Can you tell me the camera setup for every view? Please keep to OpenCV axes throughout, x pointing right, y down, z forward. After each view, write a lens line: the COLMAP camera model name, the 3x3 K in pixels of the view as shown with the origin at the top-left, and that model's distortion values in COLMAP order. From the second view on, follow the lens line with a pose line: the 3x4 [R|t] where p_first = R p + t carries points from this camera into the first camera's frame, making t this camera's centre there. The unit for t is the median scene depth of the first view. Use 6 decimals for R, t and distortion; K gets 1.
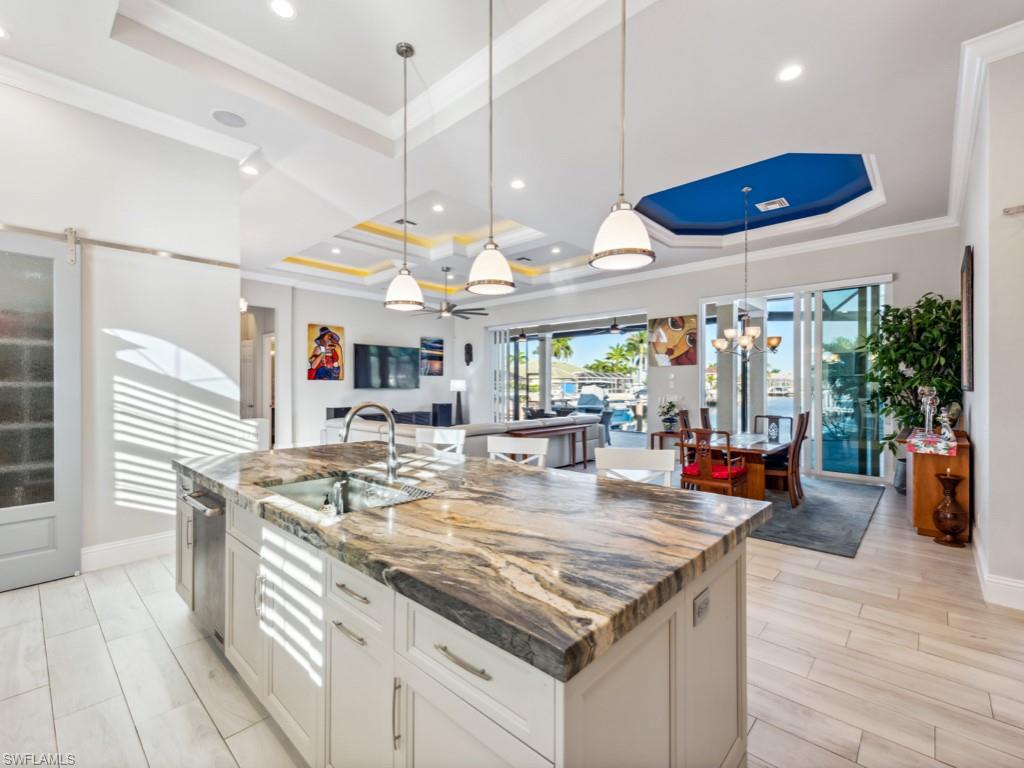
lens RADIAL K [[455.3, 0, 515.1], [0, 455.3, 384.6], [0, 0, 1]] dist [0.005342, 0.000190]
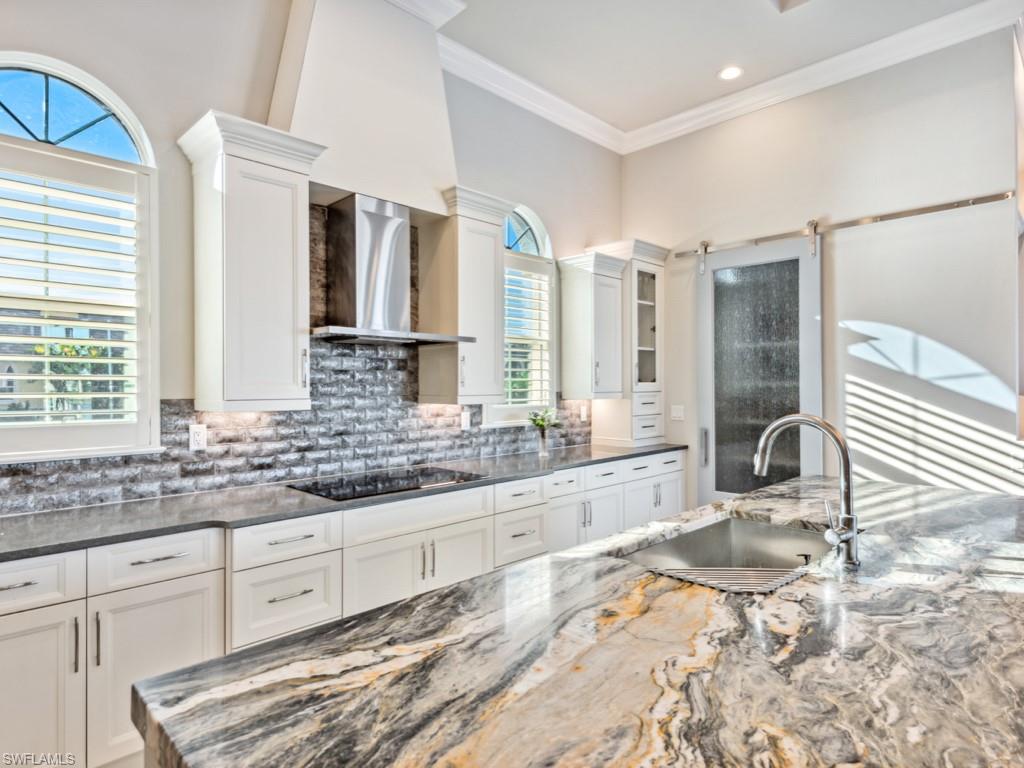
lens RADIAL K [[584.1, 0, 504.5], [0, 584.1, 394.9], [0, 0, 1]] dist [-0.003810, -0.001801]
pose [[-0.049023, 0.016624, -0.998659, 0.765009], [0.003724, 0.999858, 0.016461, -0.001185], [0.998791, -0.002912, -0.049078, 1.132535]]
